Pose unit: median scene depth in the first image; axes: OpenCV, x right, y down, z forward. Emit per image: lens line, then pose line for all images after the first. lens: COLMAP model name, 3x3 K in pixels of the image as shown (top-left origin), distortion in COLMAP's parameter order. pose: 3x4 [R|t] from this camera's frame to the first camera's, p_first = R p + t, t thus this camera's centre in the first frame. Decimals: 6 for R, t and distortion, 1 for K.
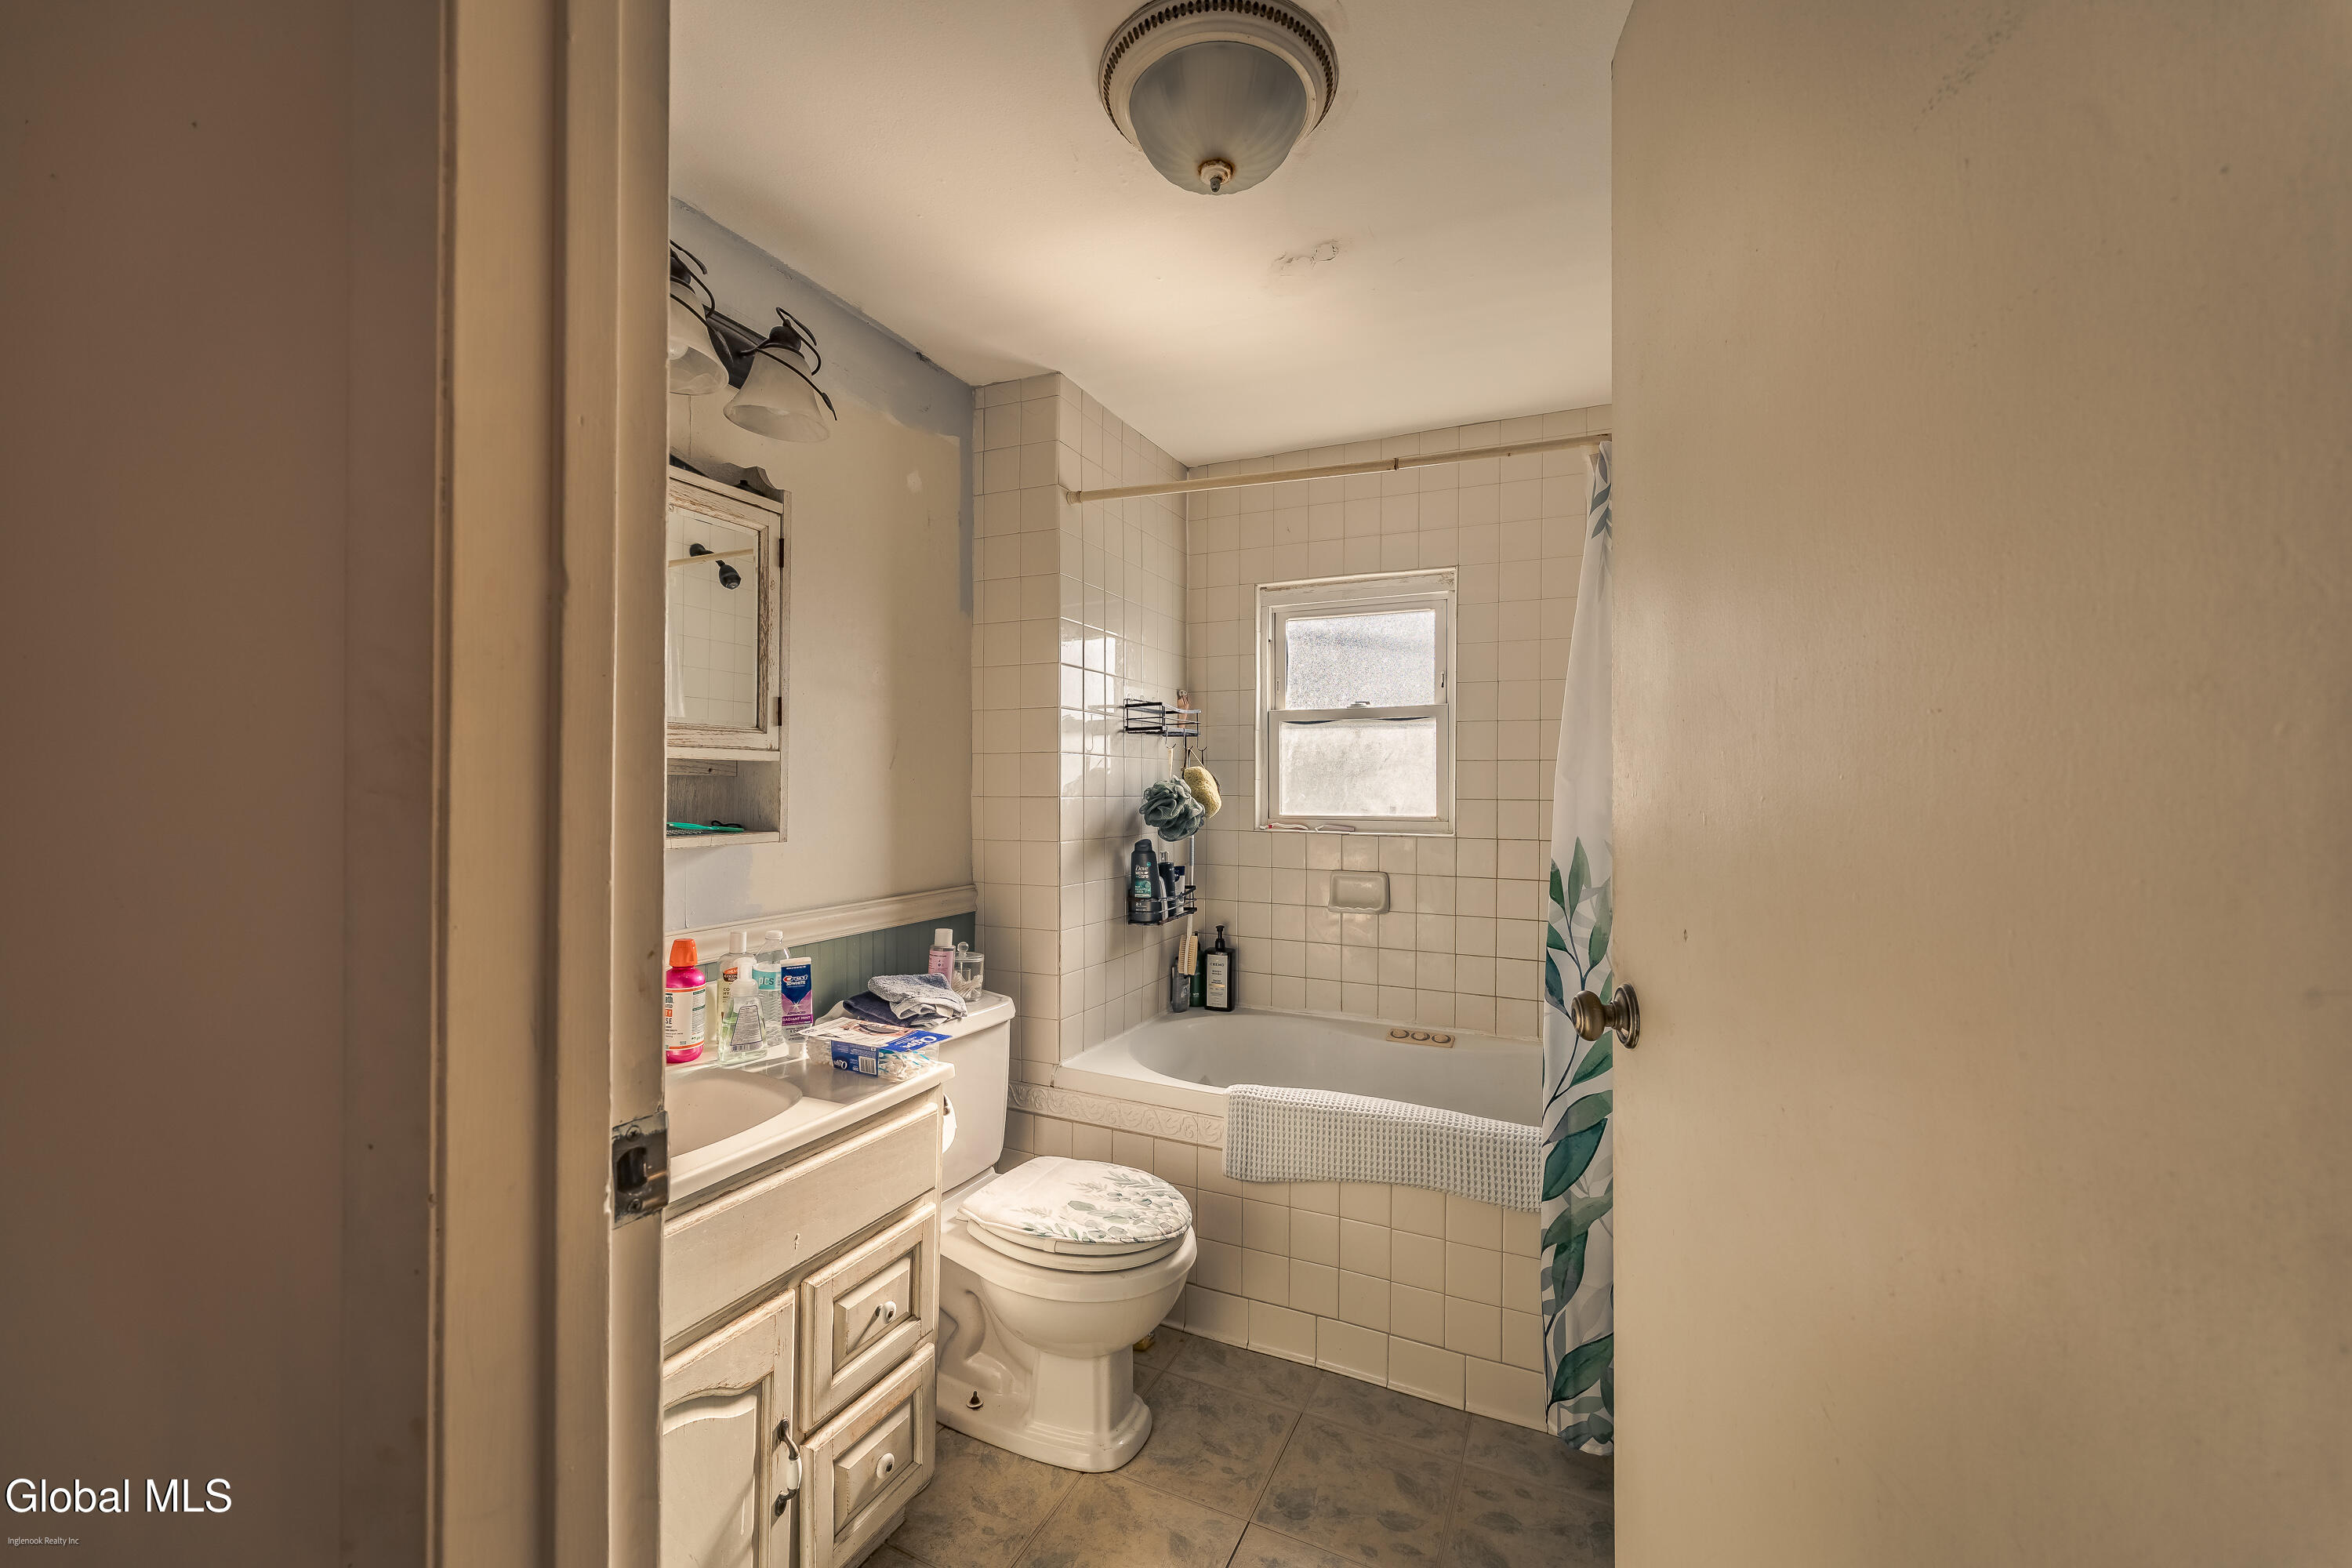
lens RADIAL K [[935.2, 0, 1169.9], [0, 935.2, 786.6], [0, 0, 1]] dist [-0.010071, 0.002270]
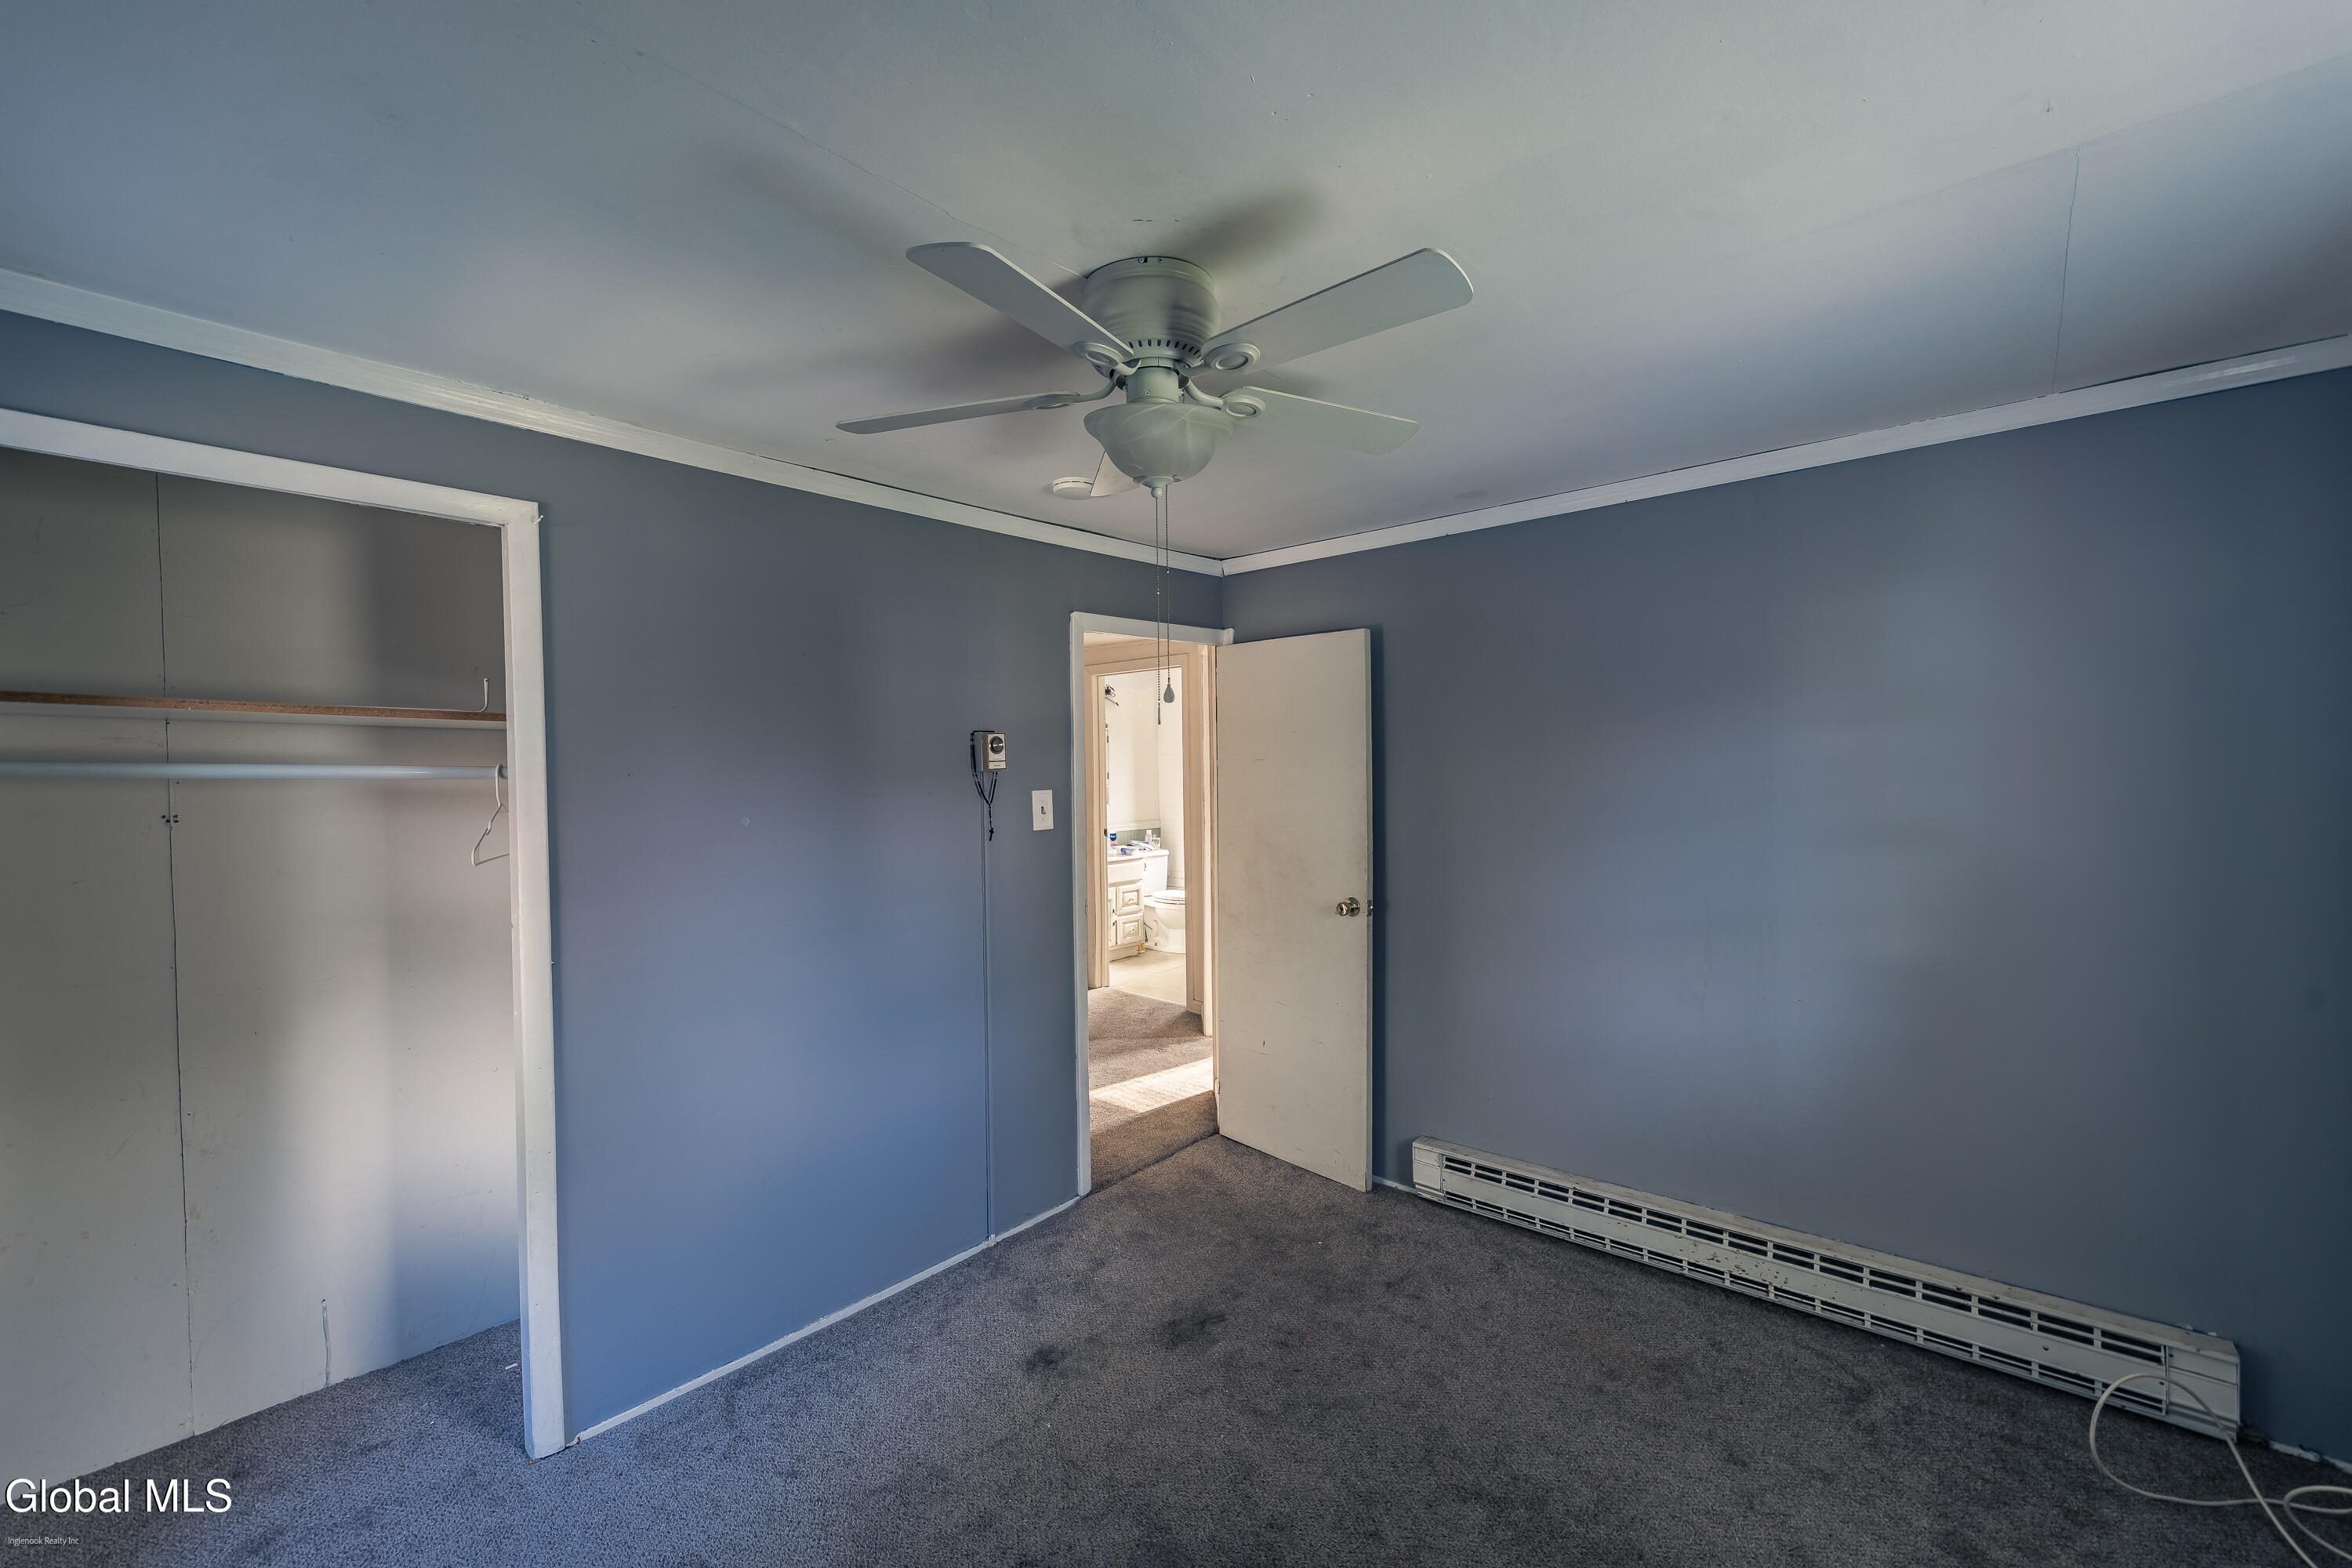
lens RADIAL K [[935.2, 0, 1176.7], [0, 935.2, 780.2], [0, 0, 1]] dist [-0.010071, 0.002270]
pose [[0.961633, -0.013046, -0.274030, 1.026121], [0.016004, 0.999835, 0.008562, -0.088814], [0.273874, -0.012619, 0.961683, -2.943391]]
